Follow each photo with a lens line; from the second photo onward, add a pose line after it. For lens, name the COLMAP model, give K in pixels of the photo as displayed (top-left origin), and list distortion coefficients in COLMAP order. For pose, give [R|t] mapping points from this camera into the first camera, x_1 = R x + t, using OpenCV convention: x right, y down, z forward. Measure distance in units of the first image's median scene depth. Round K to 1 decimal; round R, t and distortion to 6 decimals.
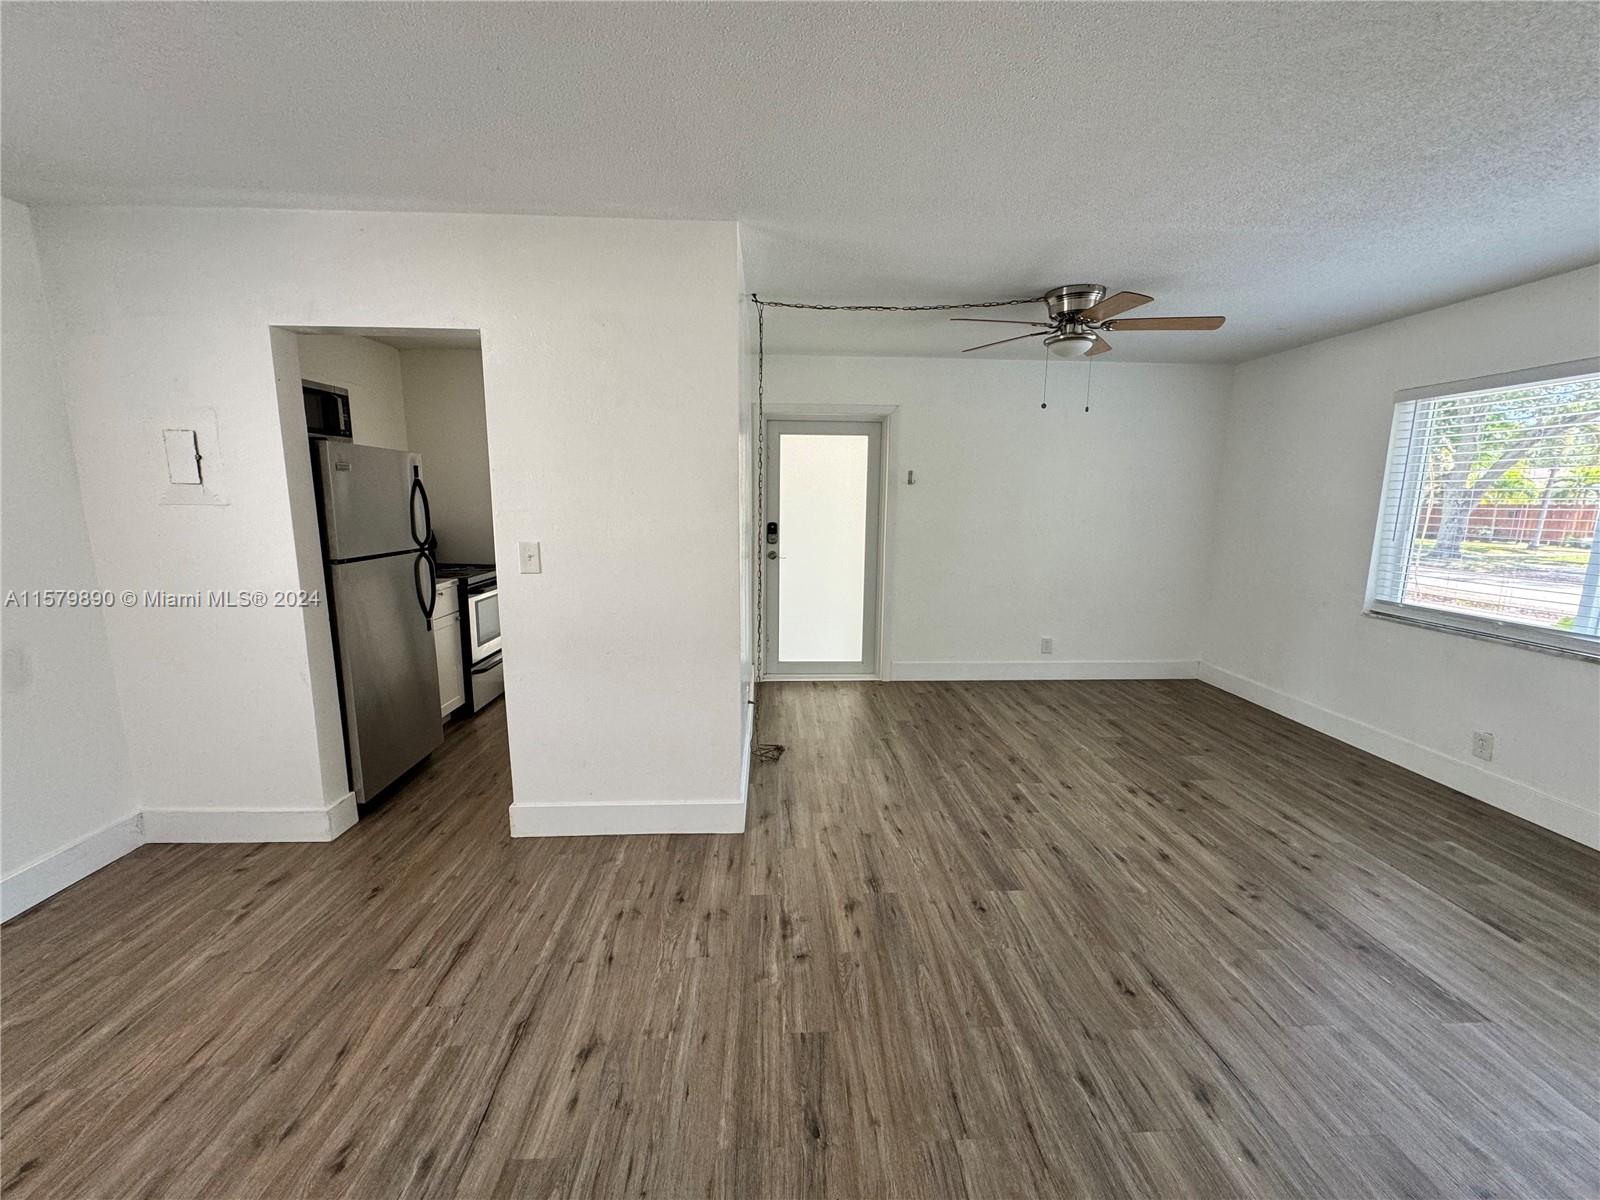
lens RADIAL K [[644.4, 0, 798.1], [0, 644.4, 592.6], [0, 0, 1]] dist [-0.002164, 0.001975]
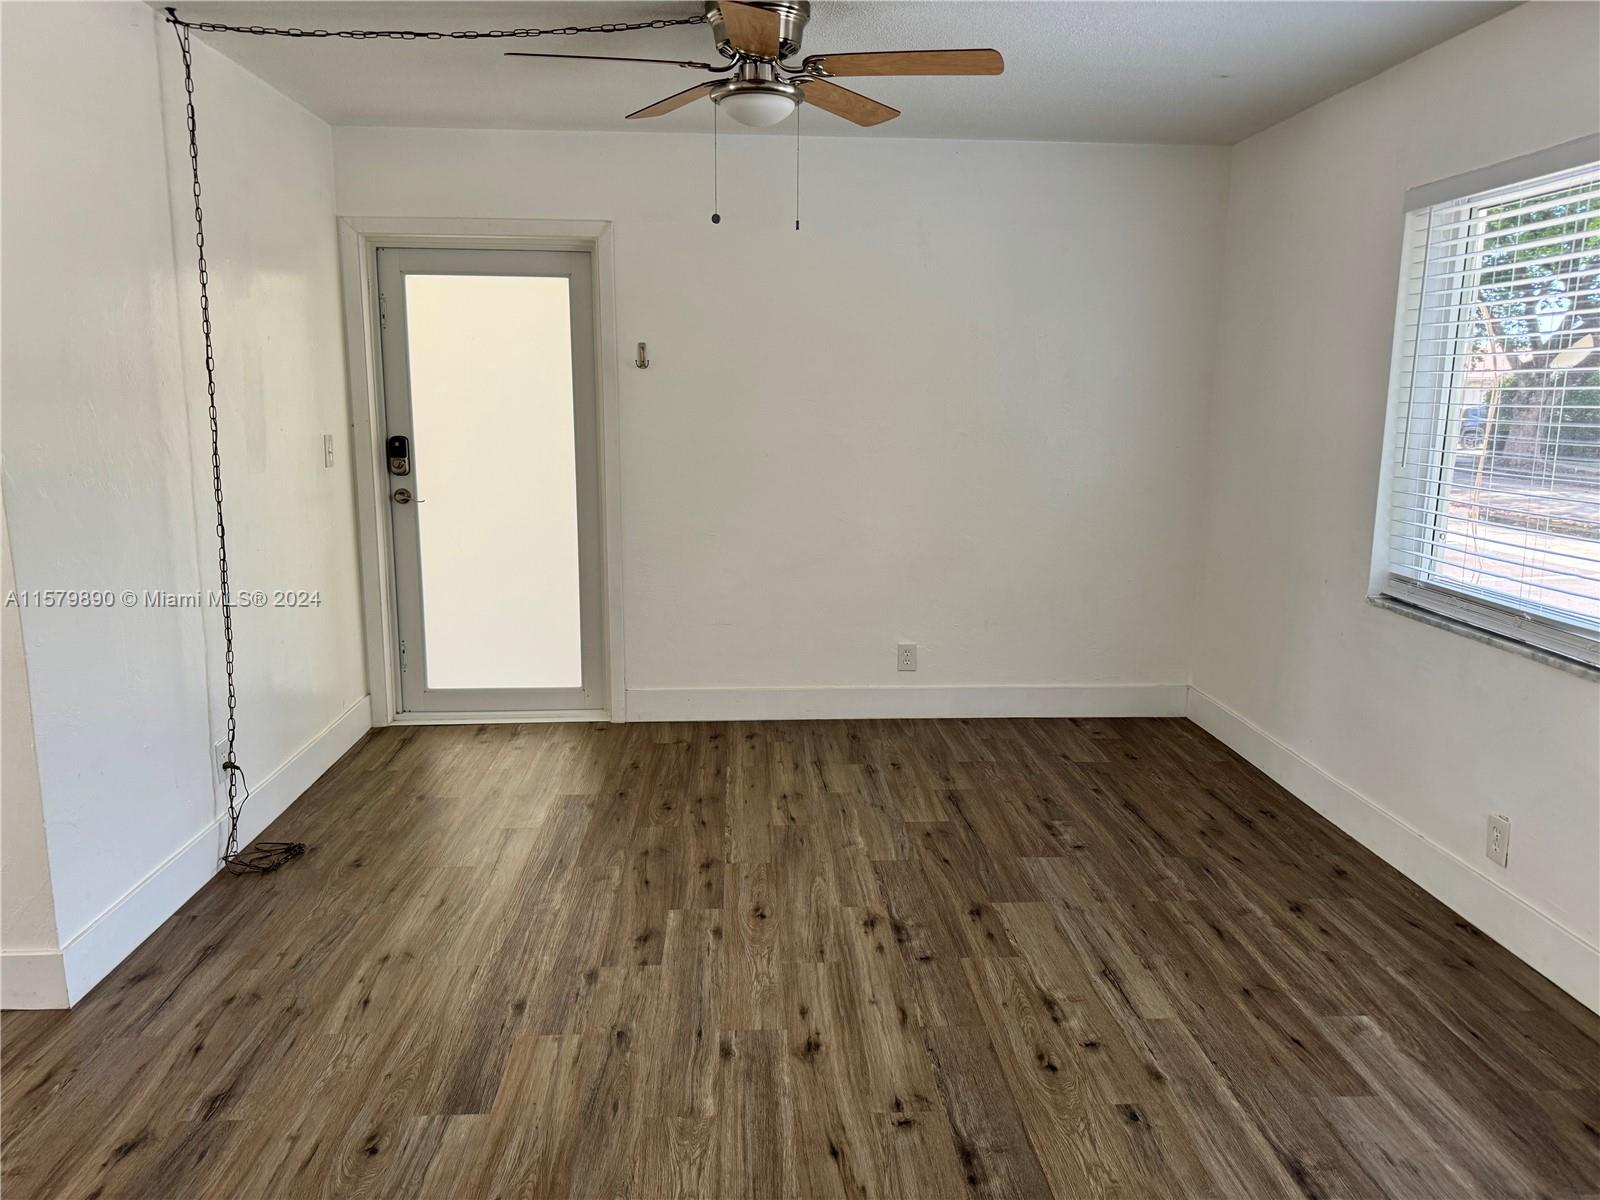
lens RADIAL K [[1125.5, 0, 796.2], [0, 1125.5, 594.4], [0, 0, 1]] dist [0.036322, -0.043336]
pose [[0.999976, -0.003464, 0.006044, 0.388145], [0.003281, 0.999545, 0.029996, -0.002538], [-0.006145, -0.029975, 0.999532, 0.035712]]
